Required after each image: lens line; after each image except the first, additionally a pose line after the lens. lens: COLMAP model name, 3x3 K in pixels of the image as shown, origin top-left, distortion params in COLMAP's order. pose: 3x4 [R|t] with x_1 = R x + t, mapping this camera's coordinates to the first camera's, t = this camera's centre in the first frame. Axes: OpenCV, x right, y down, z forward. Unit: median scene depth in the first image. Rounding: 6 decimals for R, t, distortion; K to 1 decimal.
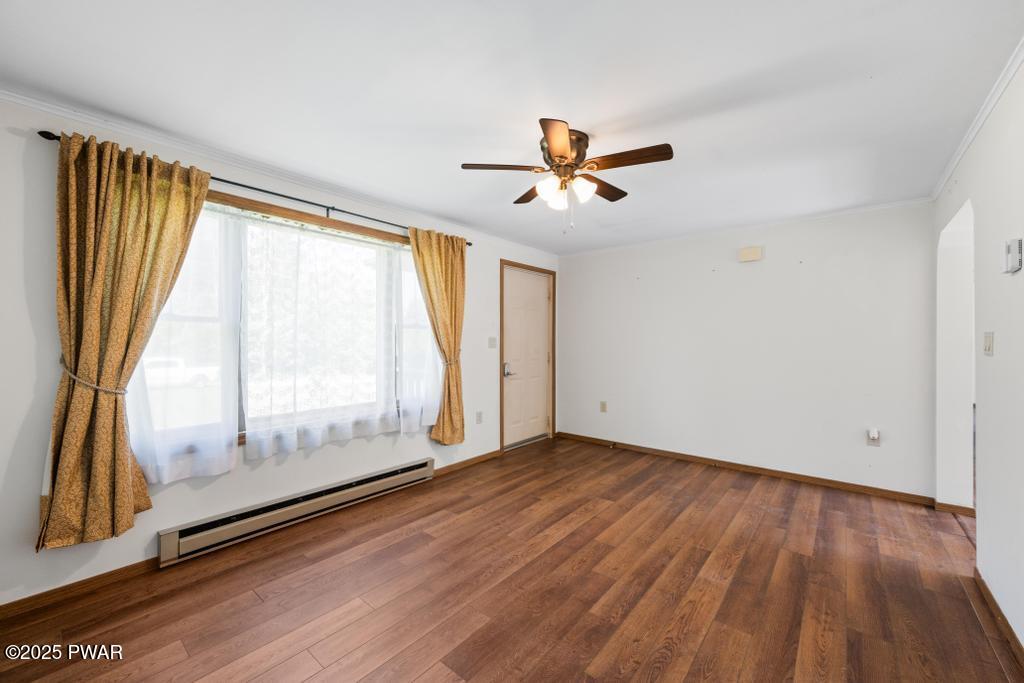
lens RADIAL K [[399.0, 0, 516.9], [0, 399.0, 338.6], [0, 0, 1]] dist [0.002541, -0.000118]
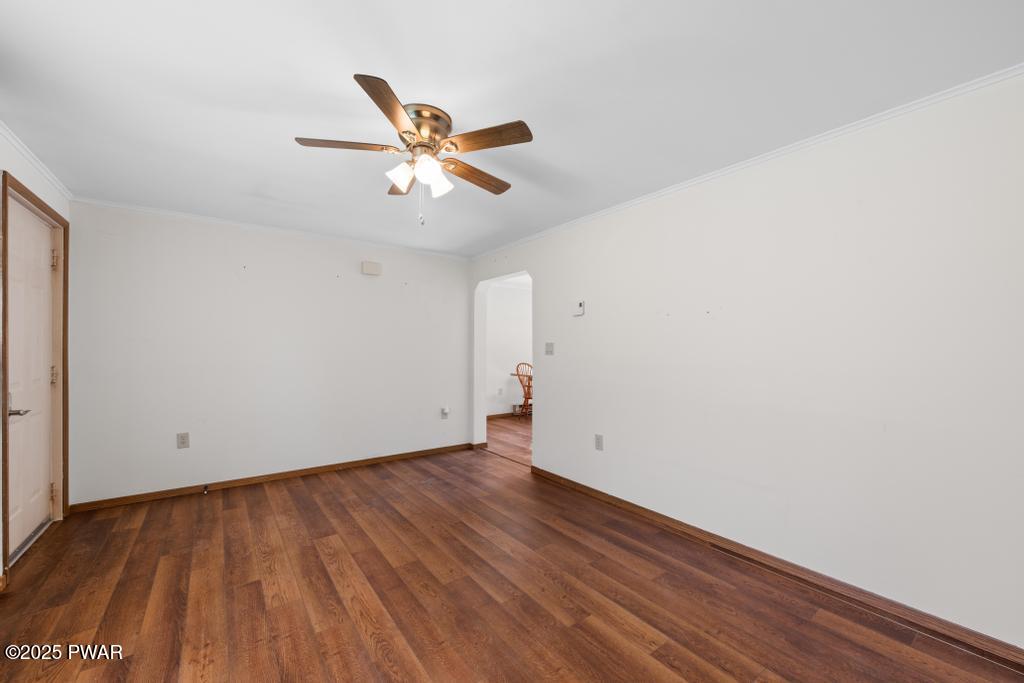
lens RADIAL K [[399.0, 0, 515.9], [0, 399.0, 347.9], [0, 0, 1]] dist [0.002541, -0.000118]
pose [[0.249675, -0.001596, 0.968328, -0.507872], [-0.009596, 0.999945, 0.004123, 0.002263], [-0.968282, -0.010322, 0.249646, 0.433338]]
